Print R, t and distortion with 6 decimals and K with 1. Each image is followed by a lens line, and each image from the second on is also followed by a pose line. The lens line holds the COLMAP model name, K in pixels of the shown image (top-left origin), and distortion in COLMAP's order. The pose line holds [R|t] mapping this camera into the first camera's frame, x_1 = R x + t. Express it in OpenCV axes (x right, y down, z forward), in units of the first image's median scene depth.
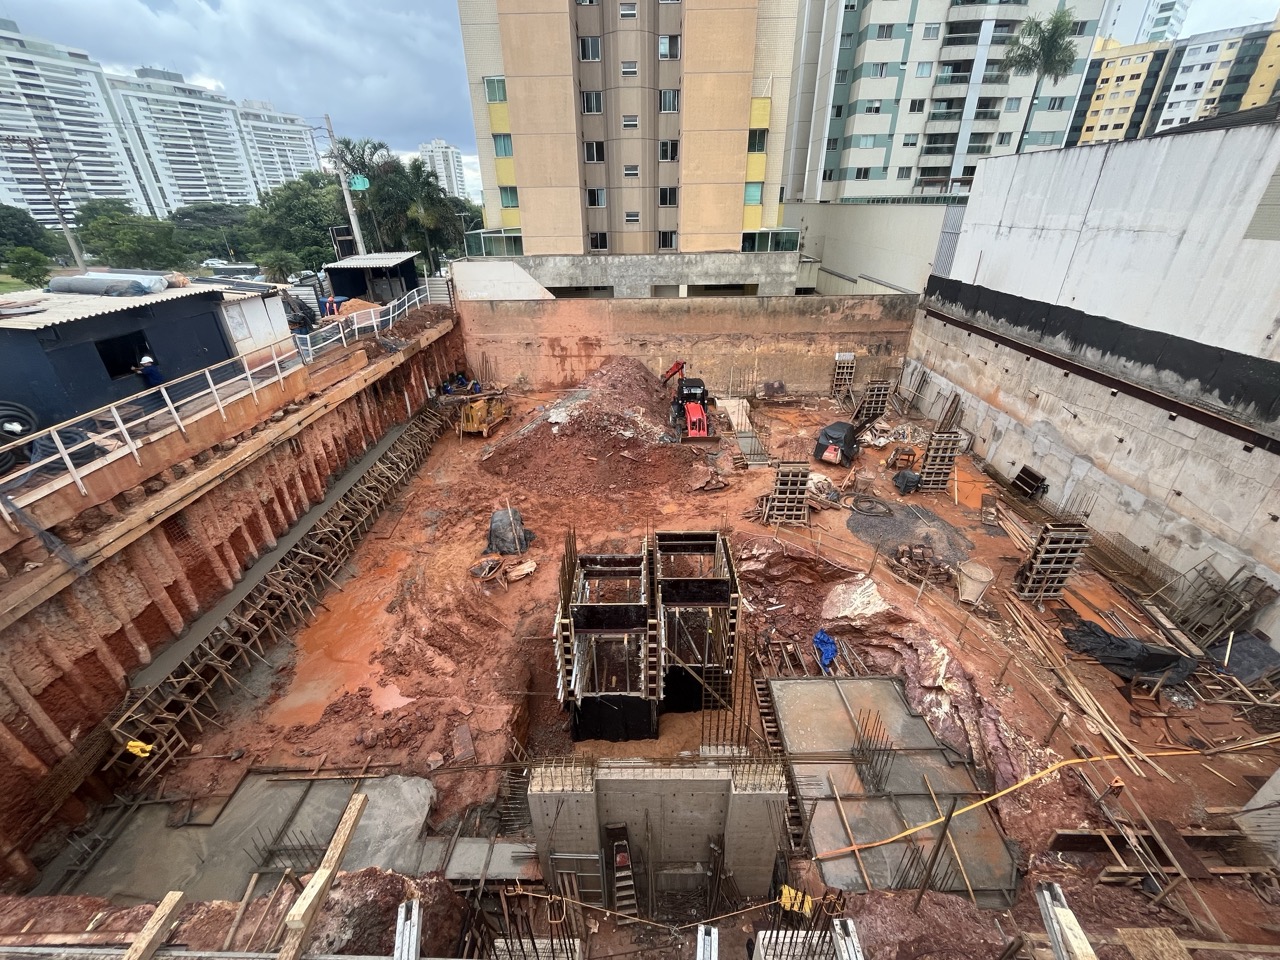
lens RADIAL K [[521.3, 0, 641.5], [0, 521.3, 476.7], [0, 0, 1]] dist [-0.000238, -0.000839]
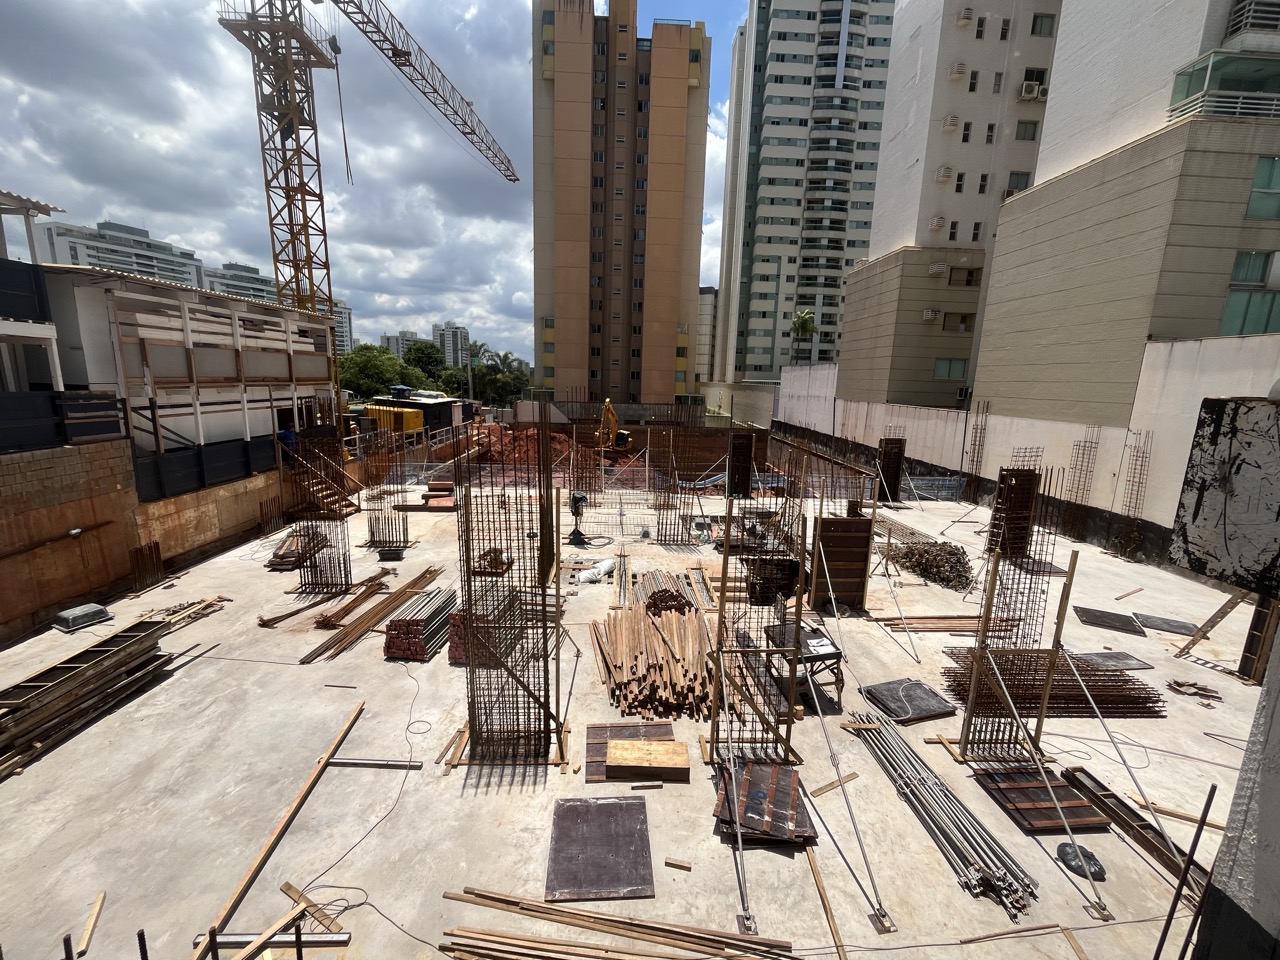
lens RADIAL K [[521.3, 0, 639.4], [0, 521.3, 479.5], [0, 0, 1]] dist [-0.000238, -0.000839]
pose [[0.998173, 0.038377, 0.046677, -0.006072], [-0.023254, 0.956902, -0.289477, 0.371408], [-0.055774, 0.287863, 0.956046, -0.703067]]
